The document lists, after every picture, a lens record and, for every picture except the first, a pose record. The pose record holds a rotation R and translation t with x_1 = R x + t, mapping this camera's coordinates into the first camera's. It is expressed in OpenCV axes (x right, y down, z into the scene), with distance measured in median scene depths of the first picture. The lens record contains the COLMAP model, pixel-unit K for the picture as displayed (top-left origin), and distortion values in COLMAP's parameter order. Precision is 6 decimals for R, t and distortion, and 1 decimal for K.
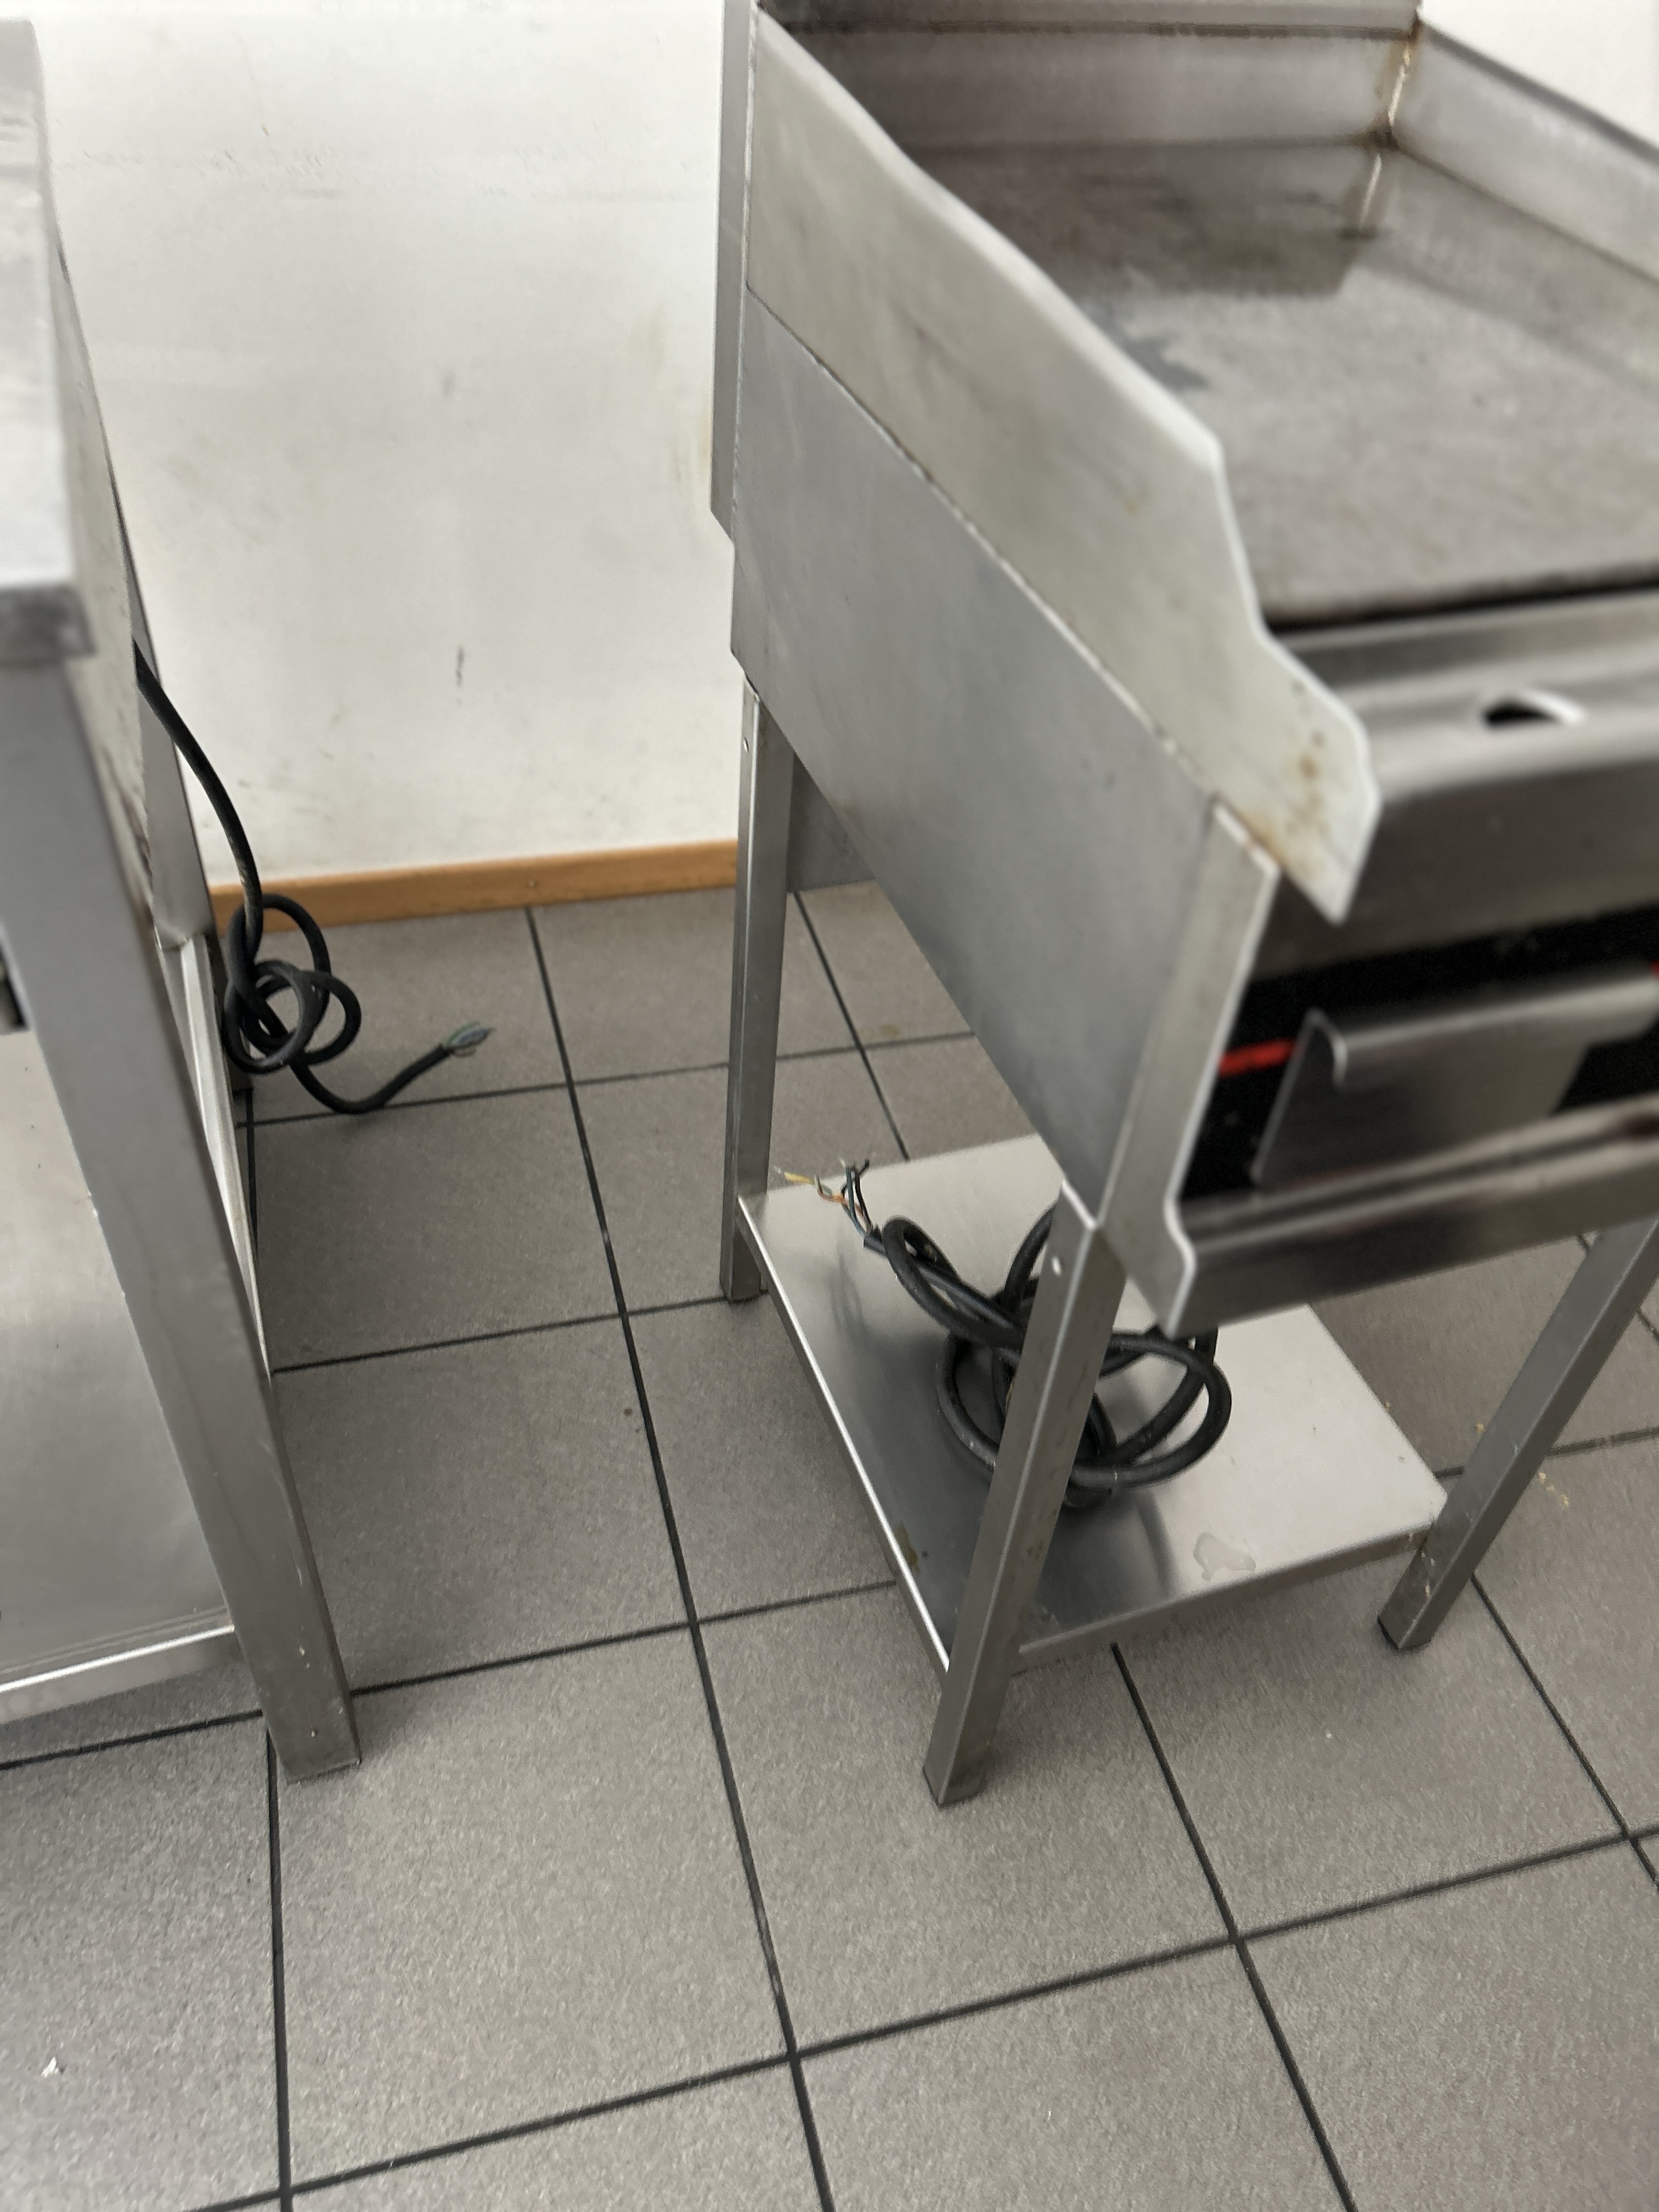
lens RADIAL K [[1675.9, 0, 816.5], [0, 1675.9, 1108.3], [0, 0, 1]] dist [0.052065, -0.051528]
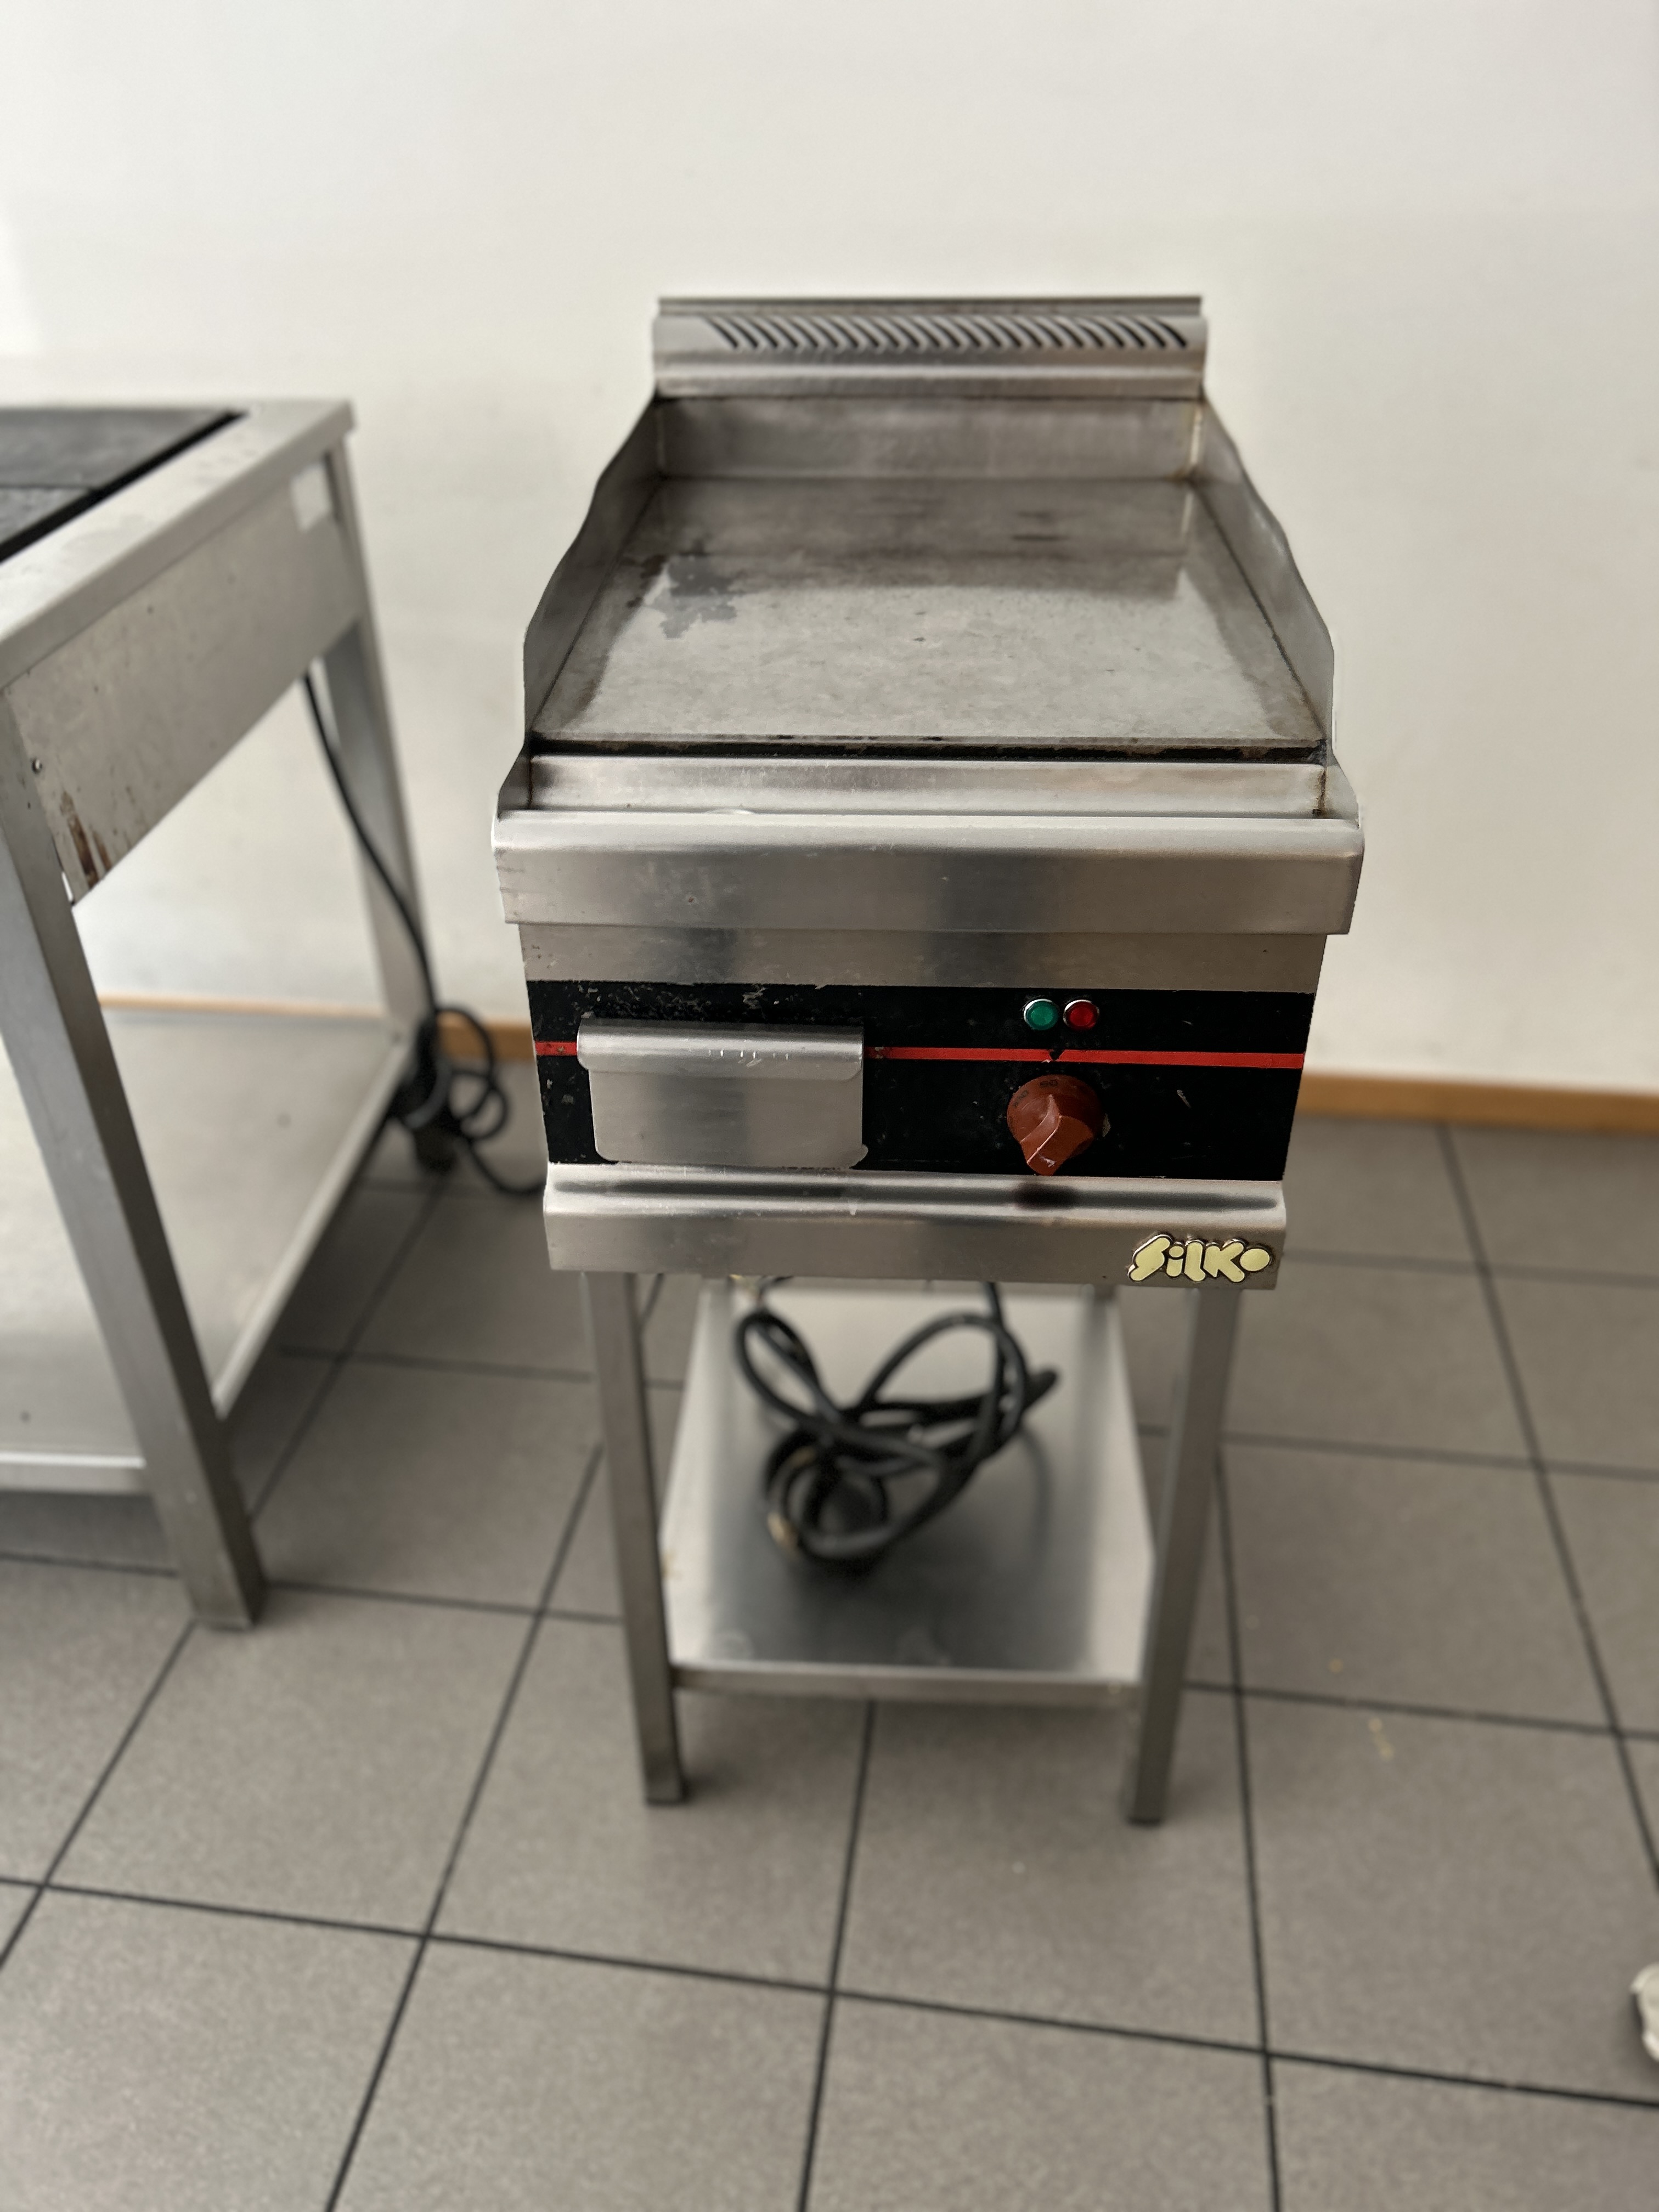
lens RADIAL K [[1675.9, 0, 816.2], [0, 1675.9, 1112.5], [0, 0, 1]] dist [0.052065, -0.051528]
pose [[0.916287, 0.148026, -0.372165, 0.583909], [-0.211264, 0.968046, -0.135109, 0.096865], [0.340273, 0.202424, 0.918280, -0.120441]]
